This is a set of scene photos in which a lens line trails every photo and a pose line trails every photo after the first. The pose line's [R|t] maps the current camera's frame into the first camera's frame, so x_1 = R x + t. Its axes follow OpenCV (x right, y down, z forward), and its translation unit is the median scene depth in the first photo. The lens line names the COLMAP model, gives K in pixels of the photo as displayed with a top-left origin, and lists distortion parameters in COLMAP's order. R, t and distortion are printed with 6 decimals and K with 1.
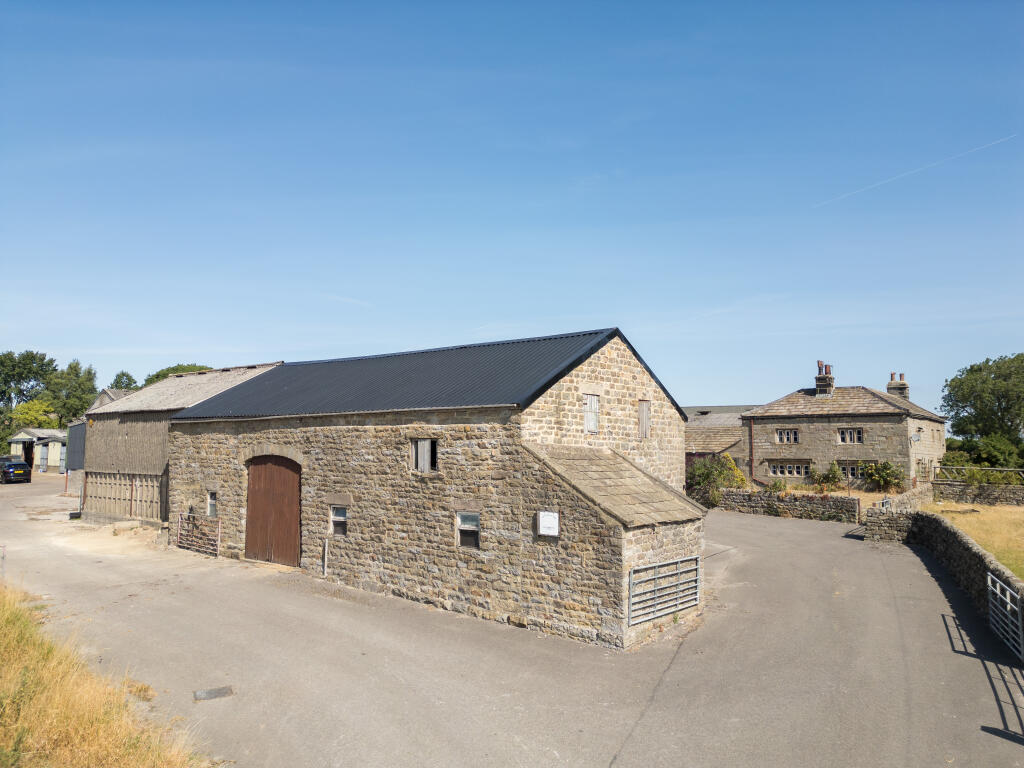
lens RADIAL K [[715.0, 0, 507.8], [0, 715.0, 381.0], [0, 0, 1]] dist [0.076744, -0.080381]
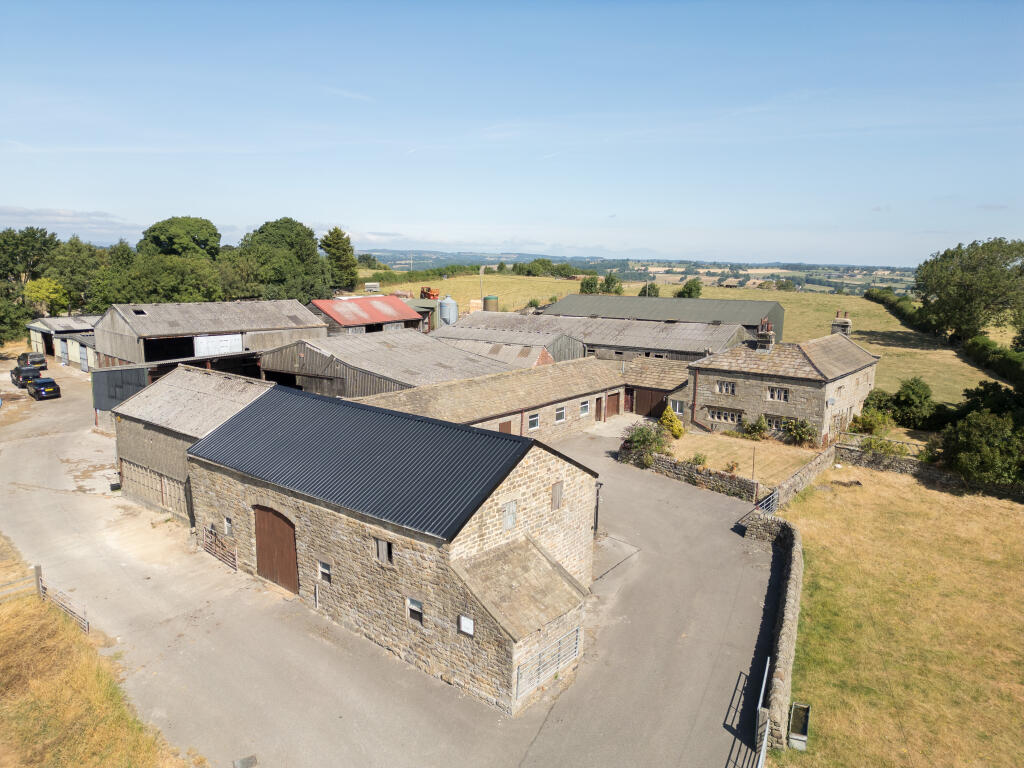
lens RADIAL K [[715.0, 0, 507.8], [0, 715.0, 381.0], [0, 0, 1]] dist [0.076744, -0.080381]
pose [[0.999954, 0.008695, -0.004113, 0.095169], [-0.007333, 0.965859, 0.258963, -0.439148], [0.006224, -0.258921, 0.965878, -0.179958]]
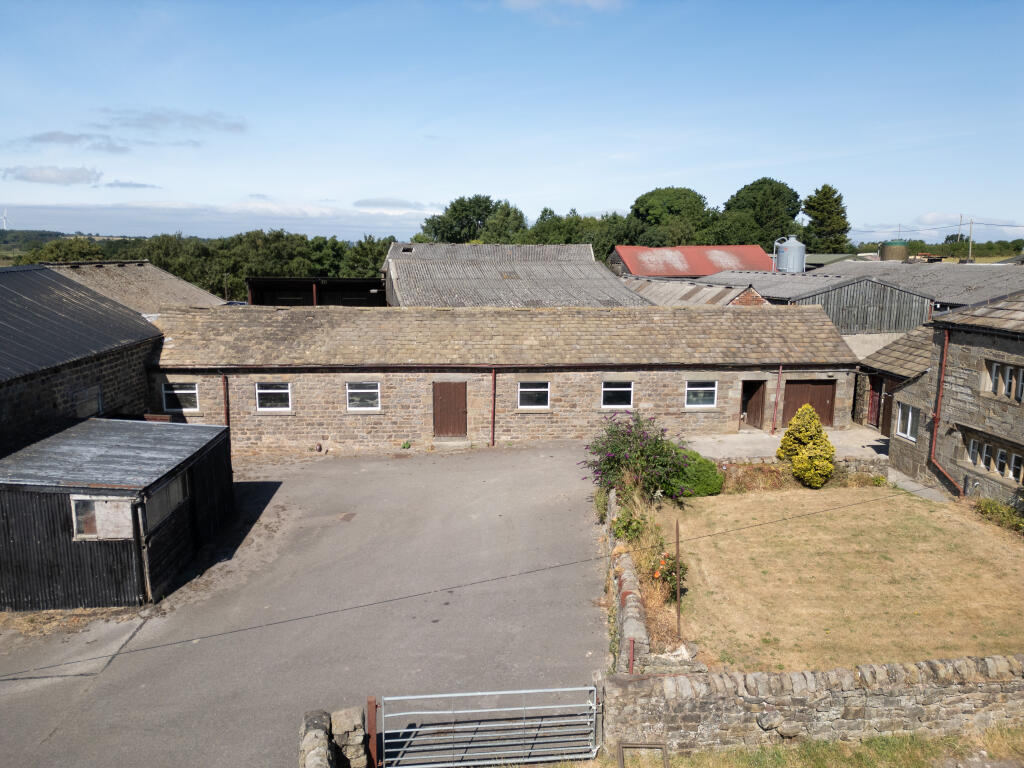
lens RADIAL K [[715.0, 0, 507.8], [0, 715.0, 381.0], [0, 0, 1]] dist [0.076744, -0.080381]
pose [[0.681077, 0.126004, -0.721288, 0.961164], [0.067595, 0.970055, 0.233288, -0.073179], [0.729085, -0.207643, 0.652165, 1.042930]]
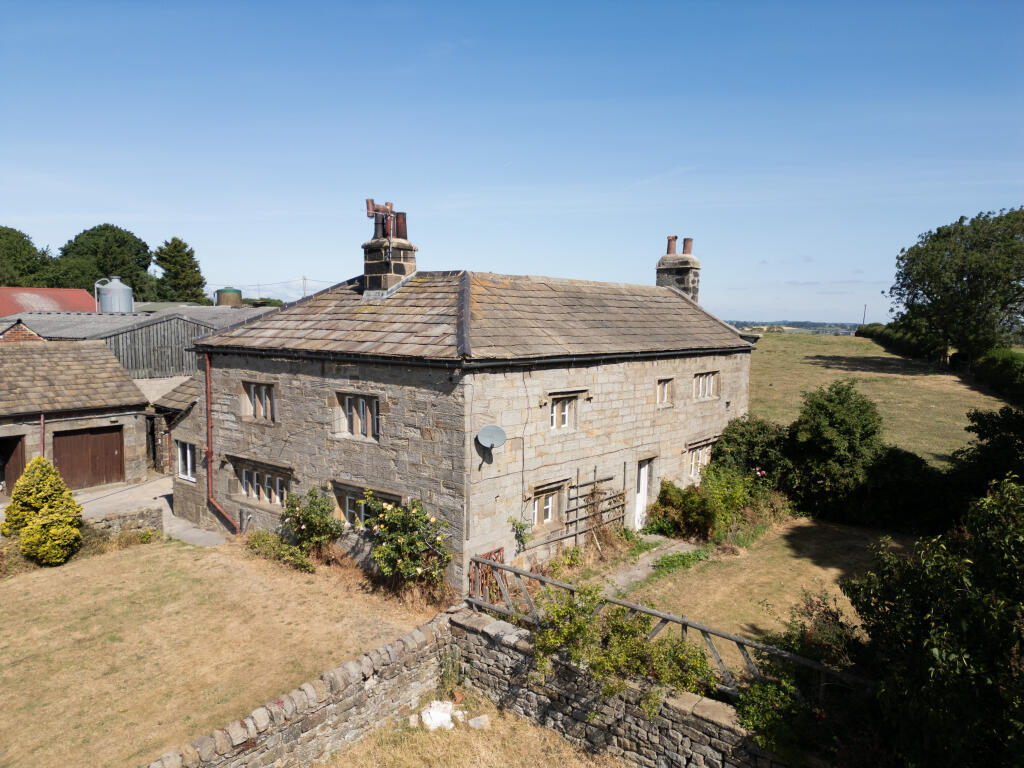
lens RADIAL K [[713.8, 0, 509.4], [0, 713.8, 385.3], [0, 0, 1]] dist [0.083483, -0.078073]
pose [[0.999846, 0.007987, -0.015650, 1.024385], [-0.004937, 0.982530, 0.186041, -0.006808], [0.016862, -0.185935, 0.982417, 1.237572]]
